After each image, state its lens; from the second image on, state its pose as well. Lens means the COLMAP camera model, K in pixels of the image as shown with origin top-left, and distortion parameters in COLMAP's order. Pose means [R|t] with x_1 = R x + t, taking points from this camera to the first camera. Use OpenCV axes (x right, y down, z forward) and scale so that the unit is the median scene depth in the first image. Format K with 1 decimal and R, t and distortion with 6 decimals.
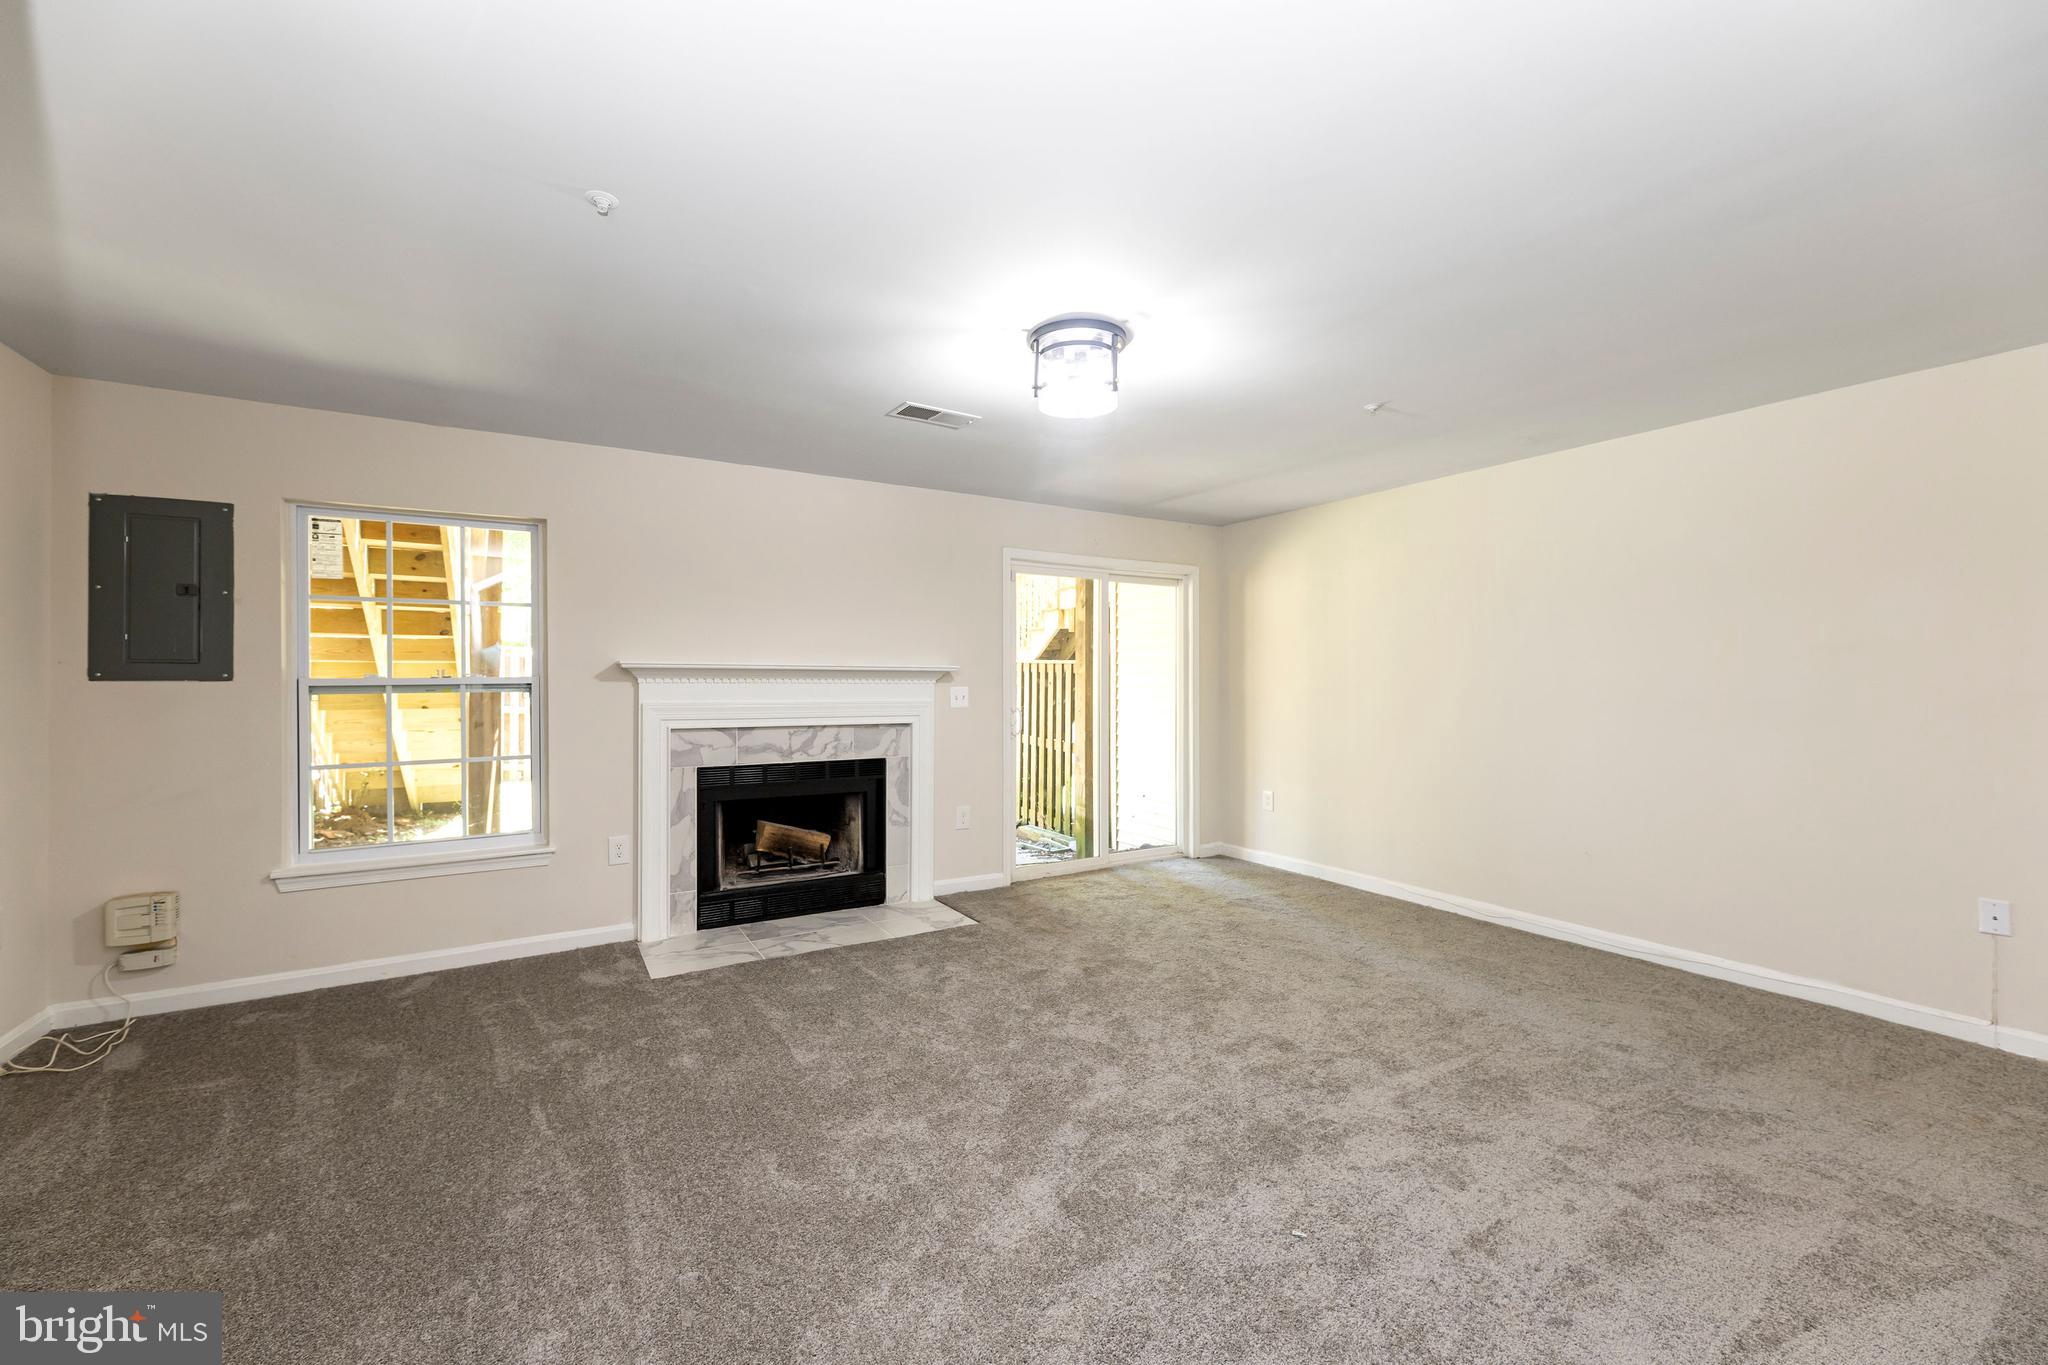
lens RADIAL K [[807.0, 0, 1024.0], [0, 807.0, 682.5], [0, 0, 1]] dist [0.000215, -0.000042]
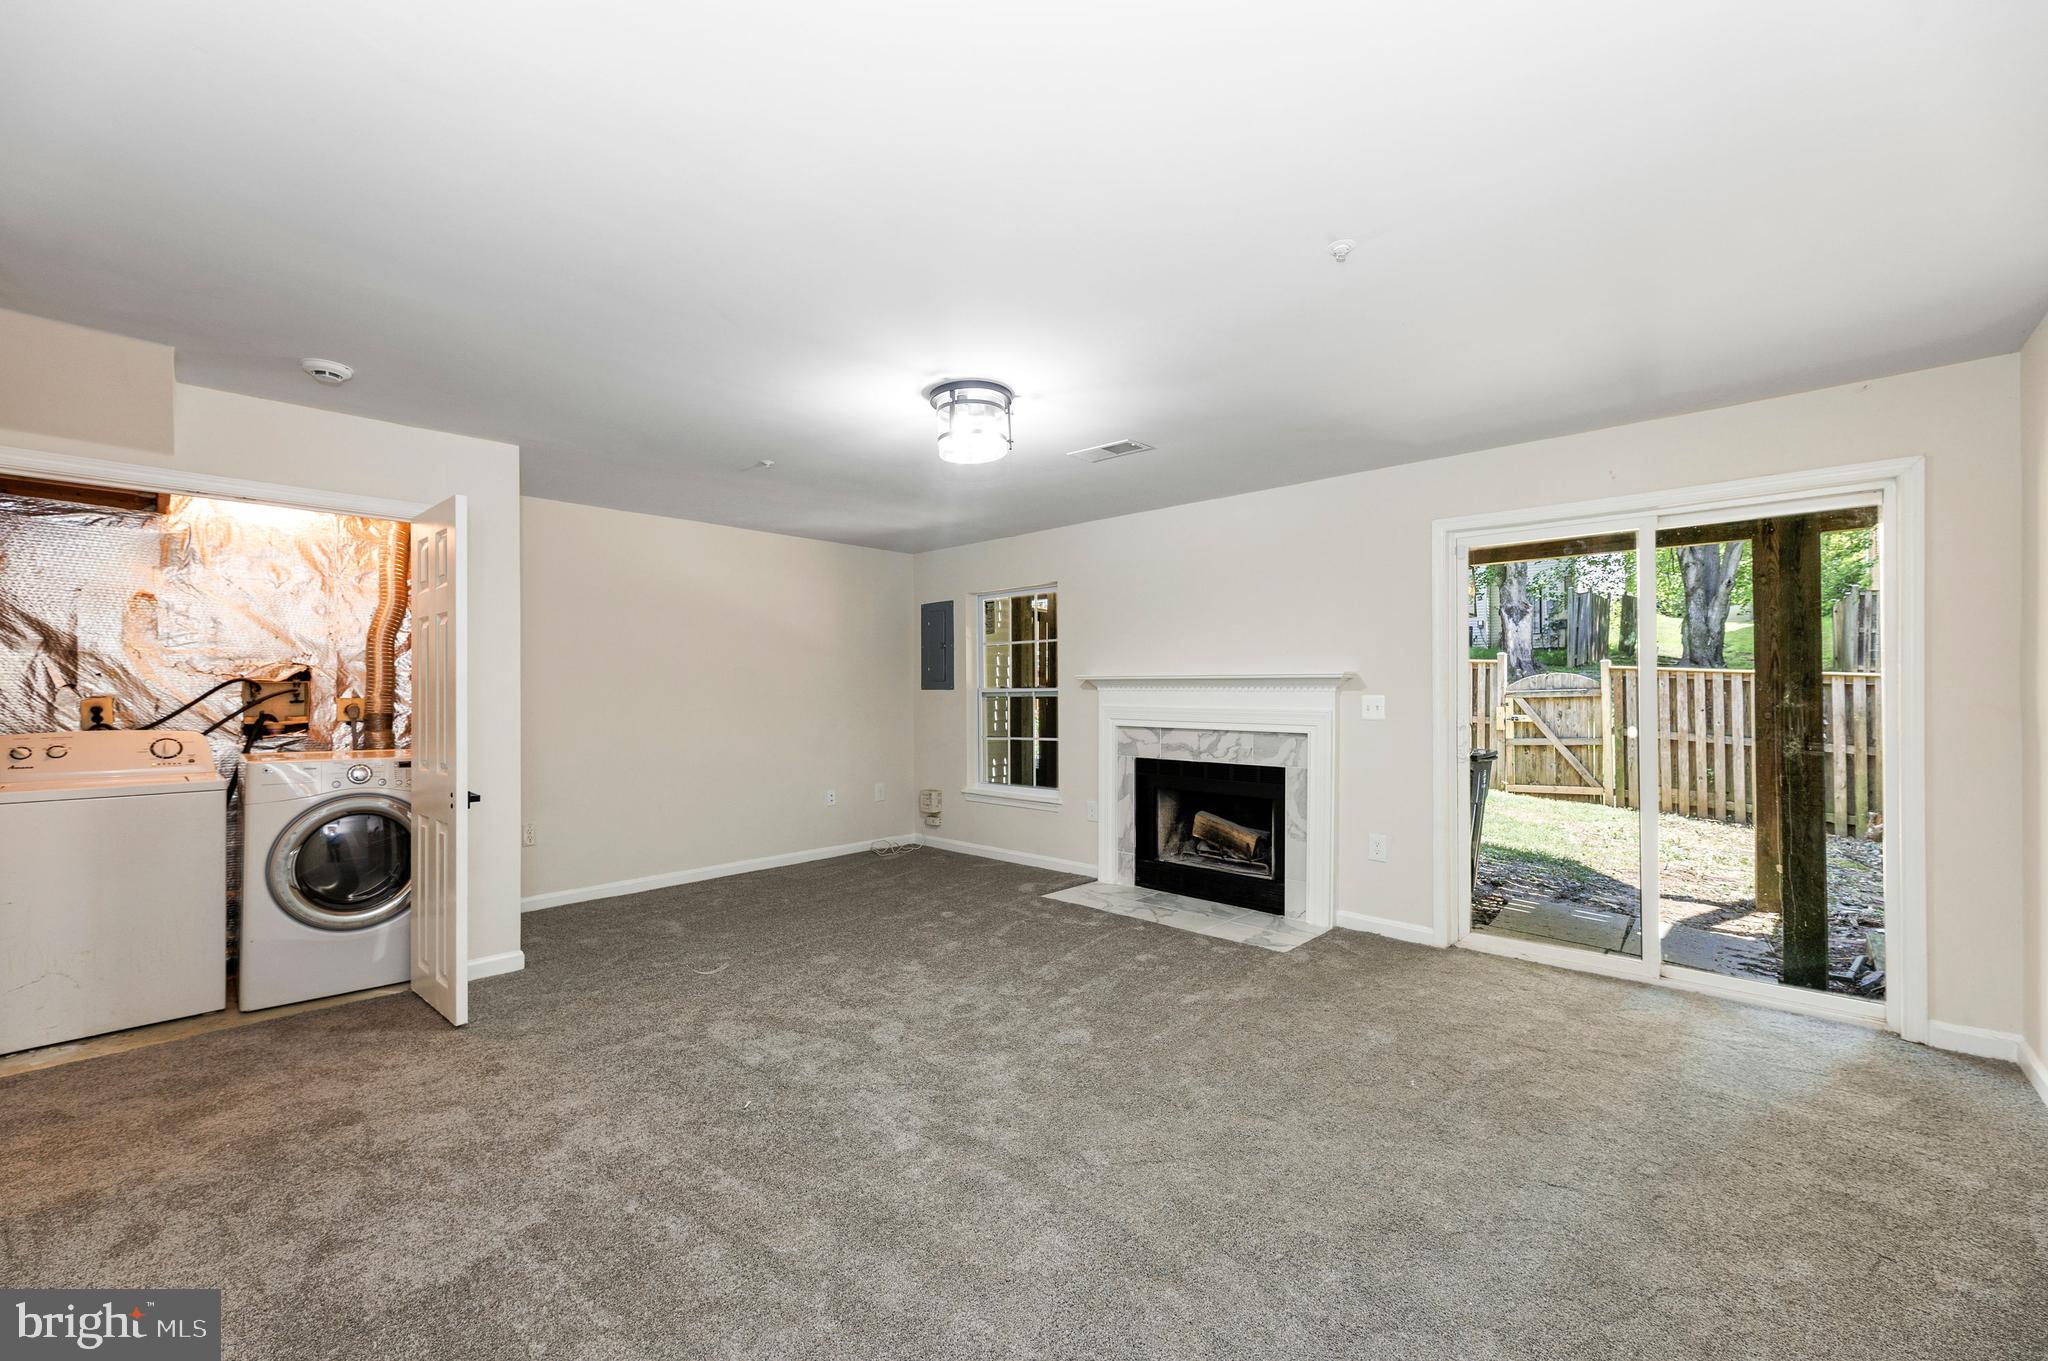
lens RADIAL K [[816.0, 0, 1020.8], [0, 816.0, 689.5], [0, 0, 1]] dist [0.000573, -0.000006]
pose [[0.273042, -0.003735, -0.961995, 0.767514], [0.000409, 0.999993, -0.003766, 0.002836], [0.962002, 0.000635, 0.273042, 0.466140]]
